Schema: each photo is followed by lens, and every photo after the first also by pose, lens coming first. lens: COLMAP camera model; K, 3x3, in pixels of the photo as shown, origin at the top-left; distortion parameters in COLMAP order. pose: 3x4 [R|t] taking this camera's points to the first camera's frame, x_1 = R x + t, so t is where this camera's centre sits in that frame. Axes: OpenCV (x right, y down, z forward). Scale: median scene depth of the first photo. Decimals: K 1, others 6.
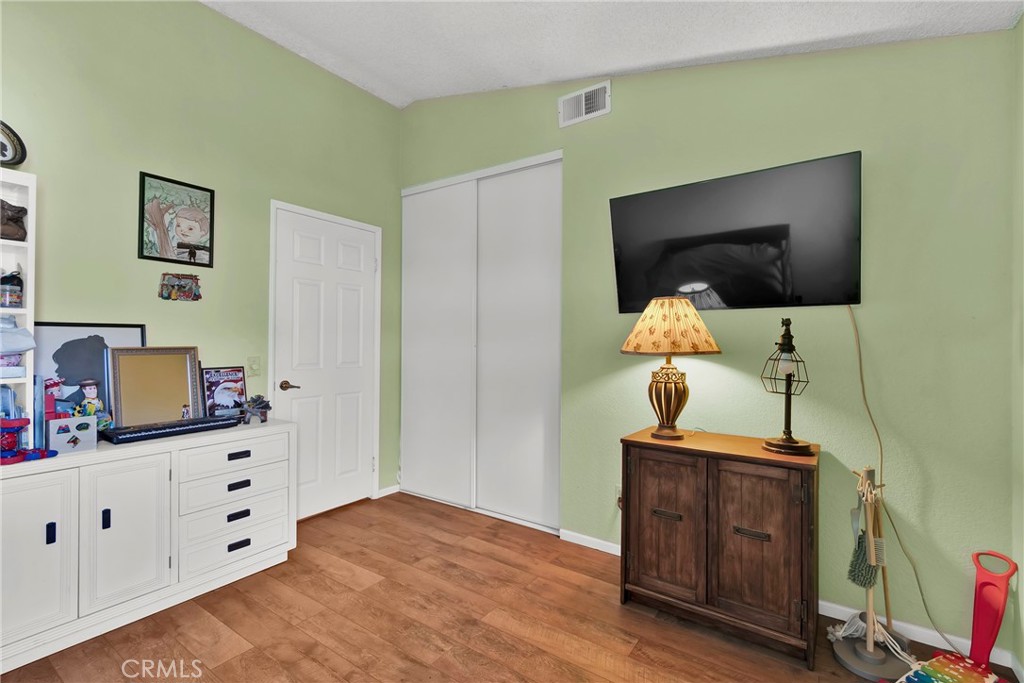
lens RADIAL K [[458.4, 0, 515.8], [0, 458.4, 343.0], [0, 0, 1]] dist [0.002338, 0.000044]
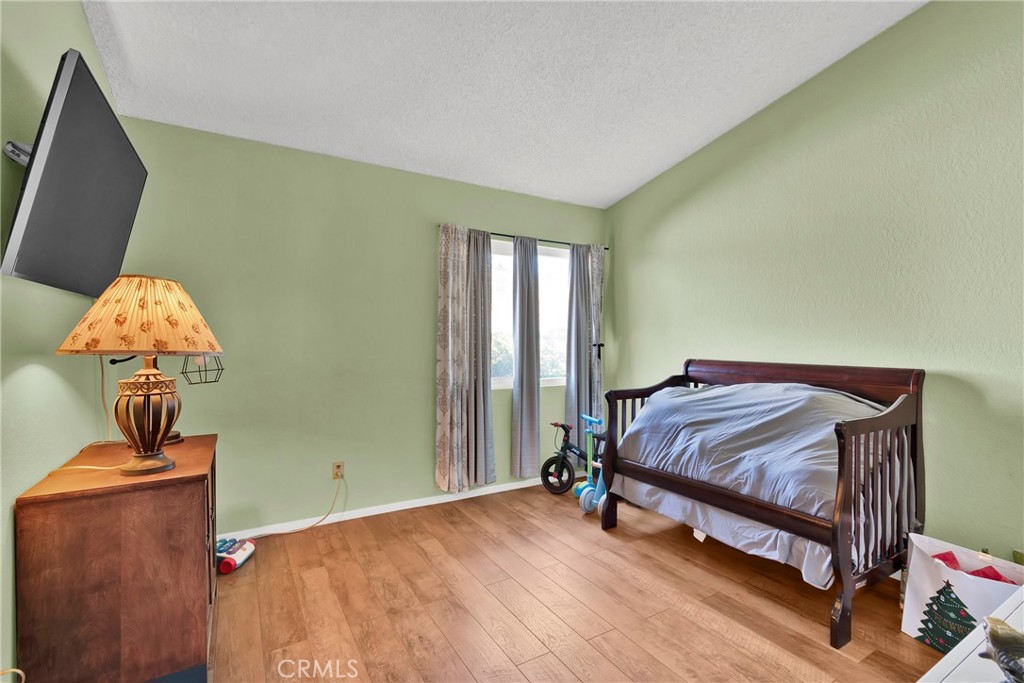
lens RADIAL K [[458.4, 0, 510.1], [0, 458.4, 345.3], [0, 0, 1]] dist [0.002338, 0.000044]
pose [[-0.918647, -0.006231, 0.395030, -0.483667], [-0.007071, 0.999975, -0.000669, 0.005630], [-0.395016, -0.003408, -0.918668, 1.452282]]
